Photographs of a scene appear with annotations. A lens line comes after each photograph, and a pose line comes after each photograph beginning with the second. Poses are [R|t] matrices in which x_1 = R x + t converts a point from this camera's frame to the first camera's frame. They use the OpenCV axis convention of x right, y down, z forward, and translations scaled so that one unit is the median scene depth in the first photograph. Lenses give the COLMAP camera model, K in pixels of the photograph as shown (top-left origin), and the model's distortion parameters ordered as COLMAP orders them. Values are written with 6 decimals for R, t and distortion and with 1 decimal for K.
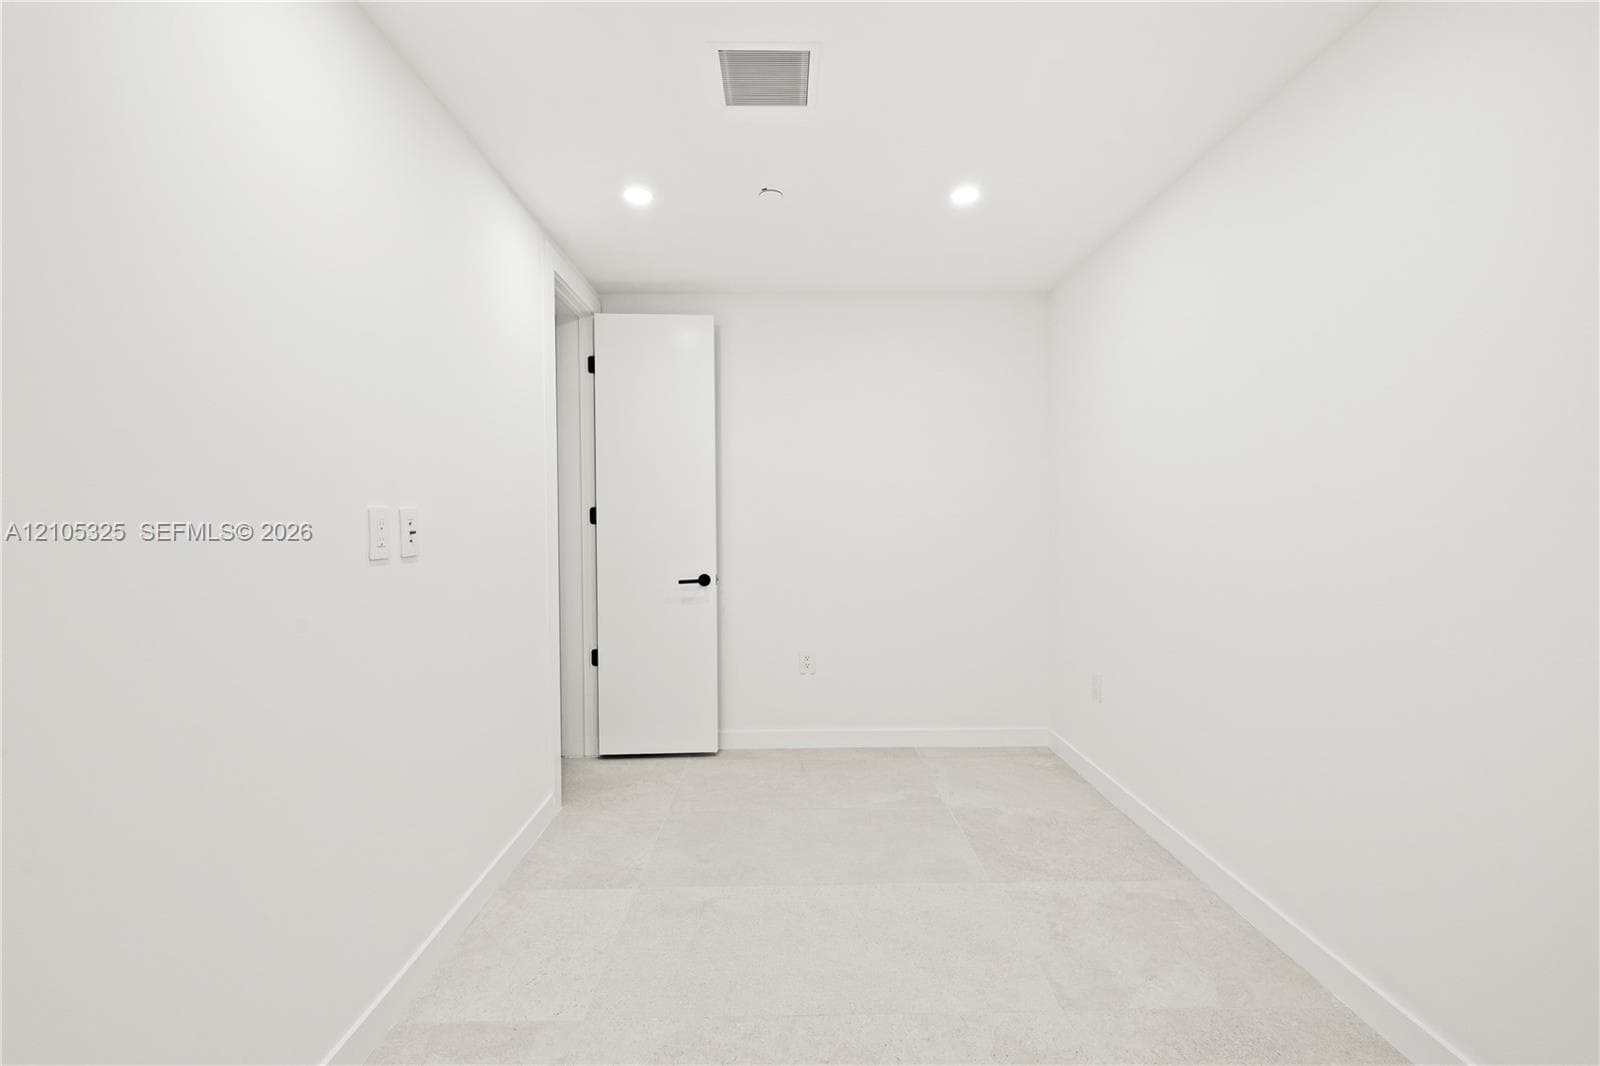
lens RADIAL K [[692.1, 0, 794.8], [0, 692.1, 521.0], [0, 0, 1]] dist [0.001762, -0.000177]
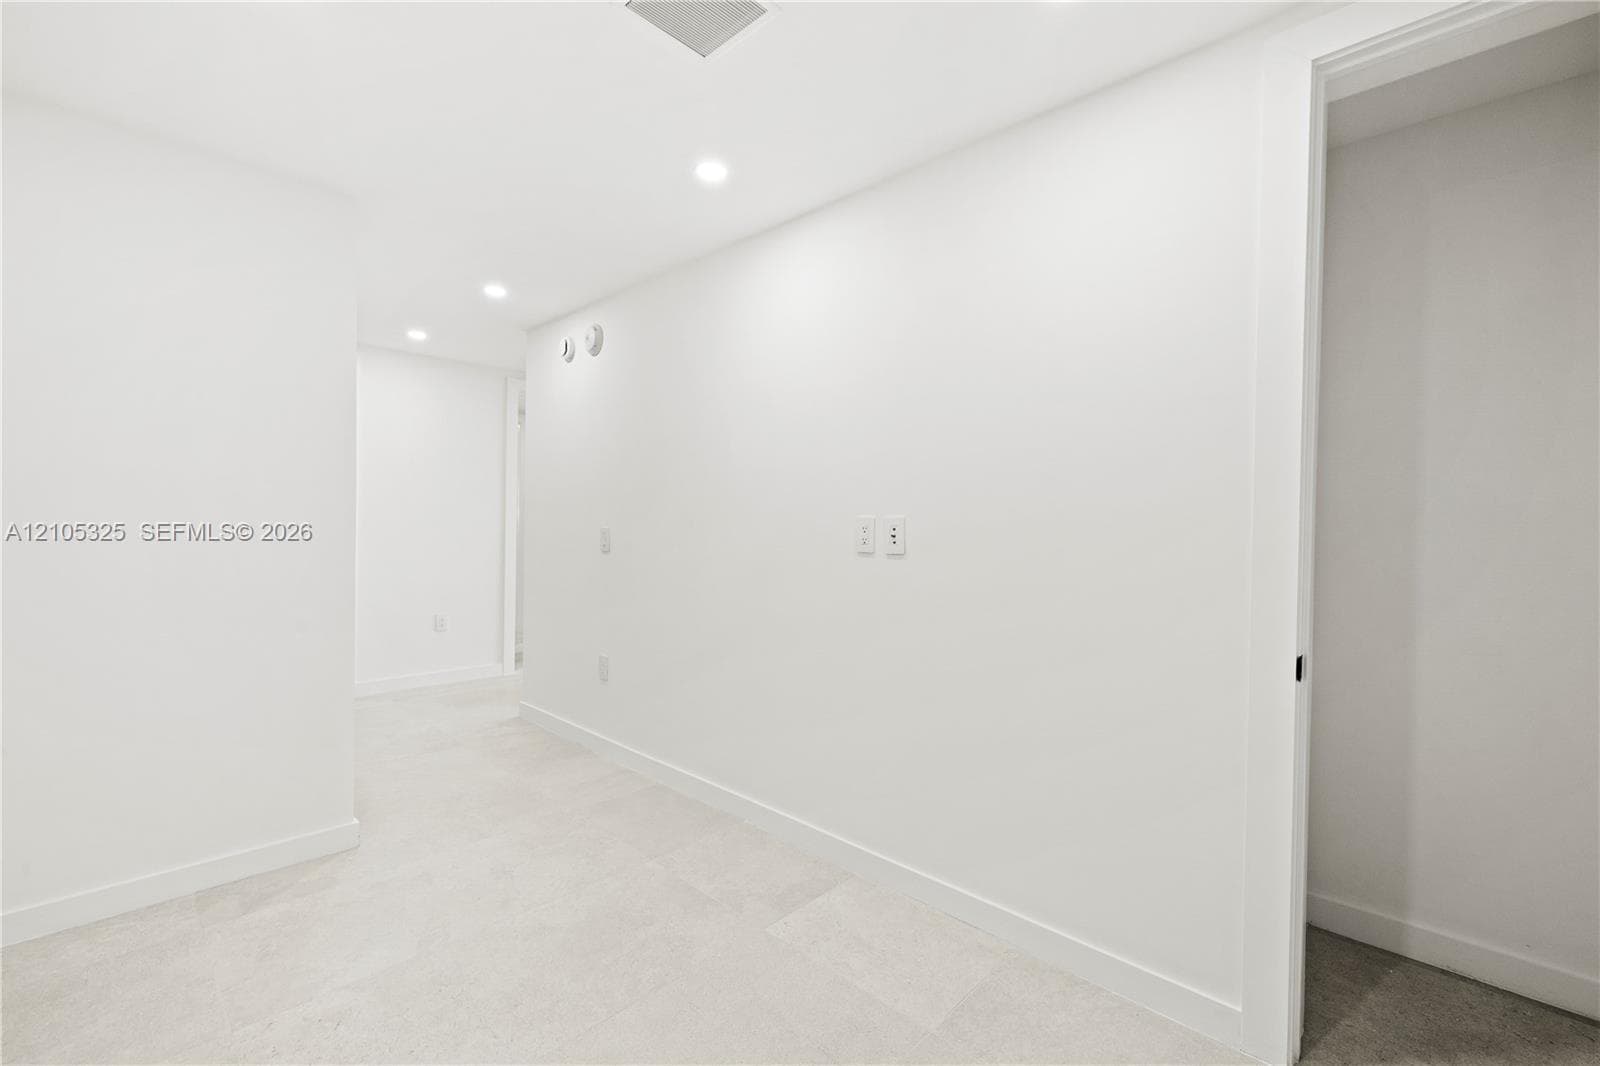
lens RADIAL K [[692.1, 0, 794.8], [0, 692.1, 521.0], [0, 0, 1]] dist [0.001762, -0.000177]
pose [[-0.709558, 0.012536, -0.704535, 0.507031], [0.000301, 0.999847, 0.017488, -0.035473], [0.704646, 0.012197, -0.709454, 1.853975]]
